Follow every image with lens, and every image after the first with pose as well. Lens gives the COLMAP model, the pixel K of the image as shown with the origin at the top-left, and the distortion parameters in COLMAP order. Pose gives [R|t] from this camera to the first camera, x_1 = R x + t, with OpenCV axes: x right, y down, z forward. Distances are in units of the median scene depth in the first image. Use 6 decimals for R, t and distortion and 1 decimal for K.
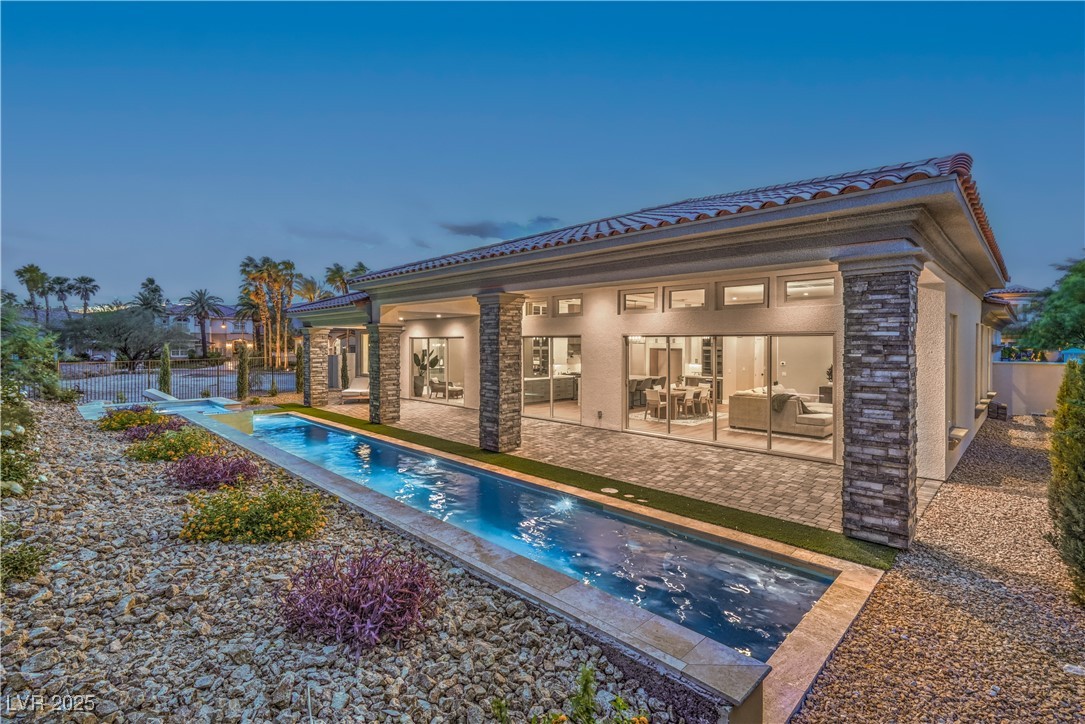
lens RADIAL K [[505.2, 0, 543.1], [0, 505.2, 352.5], [0, 0, 1]] dist [0.022552, 0.000085]
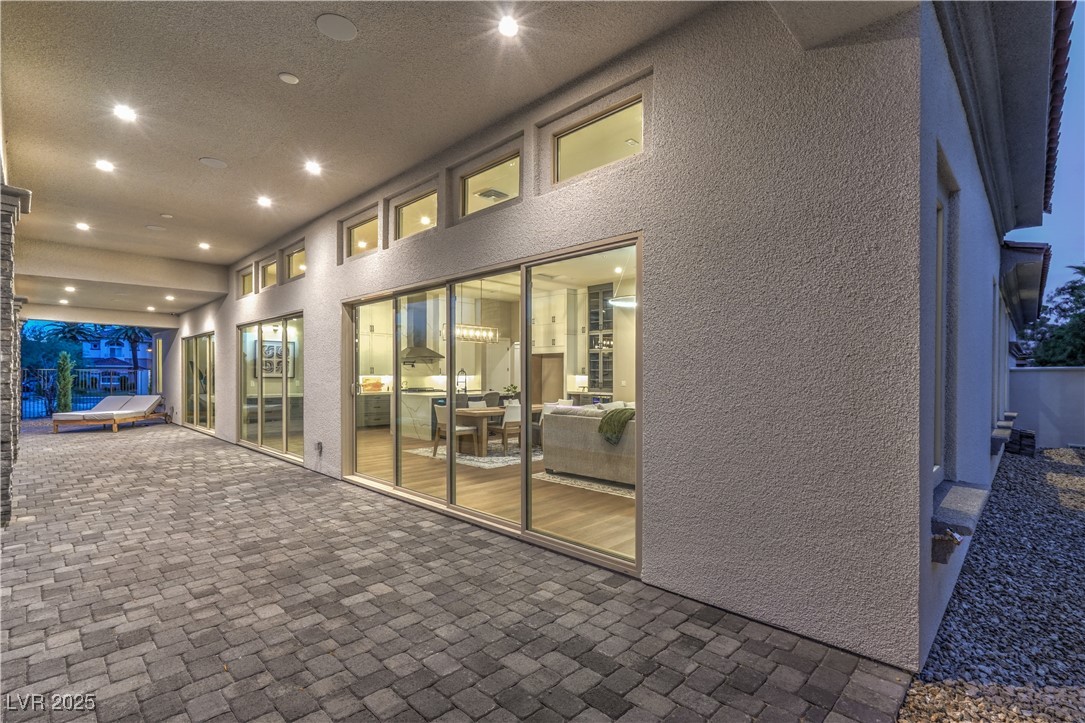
lens RADIAL K [[505.2, 0, 543.7], [0, 505.2, 388.3], [0, 0, 1]] dist [0.022552, 0.000085]
pose [[0.999996, -0.000961, 0.002630, 0.304827], [0.000942, 0.999971, 0.007578, 0.044215], [-0.002637, -0.007575, 0.999968, 0.379054]]
